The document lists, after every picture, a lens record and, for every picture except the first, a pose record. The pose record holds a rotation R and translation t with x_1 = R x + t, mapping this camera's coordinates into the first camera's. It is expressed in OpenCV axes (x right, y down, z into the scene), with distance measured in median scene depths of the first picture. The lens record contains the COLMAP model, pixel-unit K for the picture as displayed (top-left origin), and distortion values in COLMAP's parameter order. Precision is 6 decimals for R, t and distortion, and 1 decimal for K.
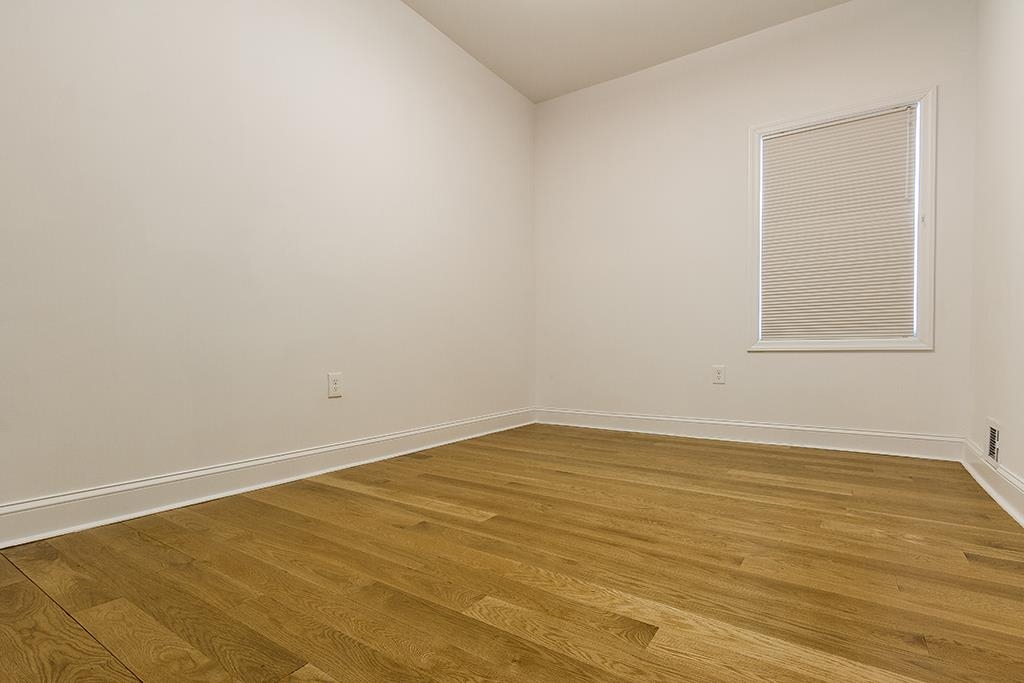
lens RADIAL K [[471.2, 0, 512.5], [0, 471.2, 344.7], [0, 0, 1]] dist [0.004428, -0.000188]
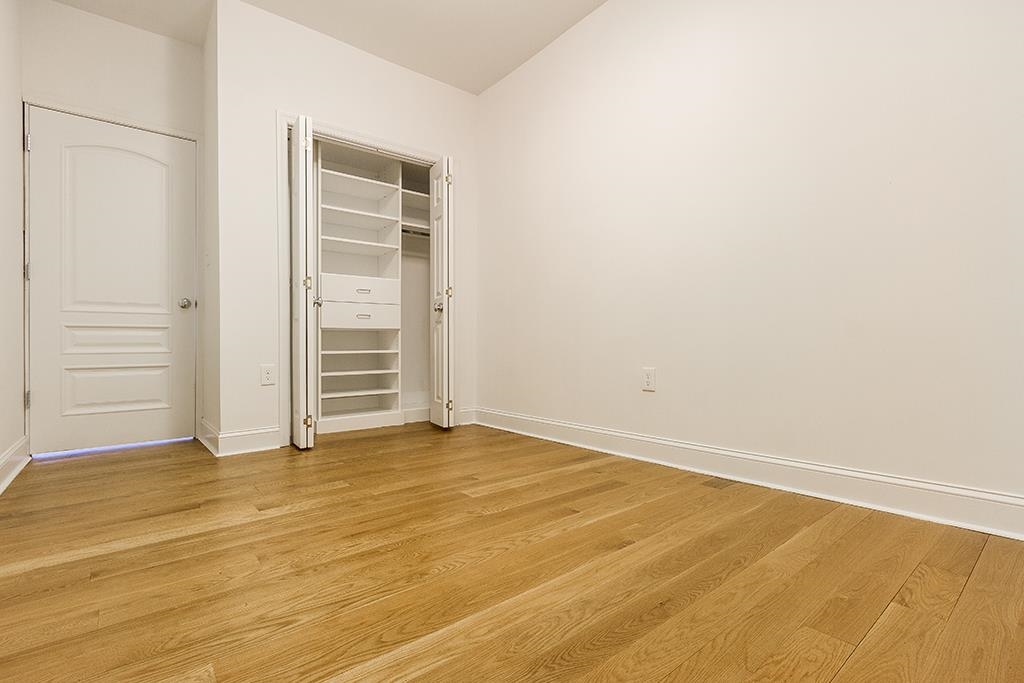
lens RADIAL K [[471.2, 0, 511.2], [0, 471.2, 342.3], [0, 0, 1]] dist [0.004428, -0.000188]
pose [[-0.267722, -0.006851, -0.963472, 1.056629], [0.019872, 0.999723, -0.012630, 0.008515], [0.963291, -0.022528, -0.267511, 1.438510]]
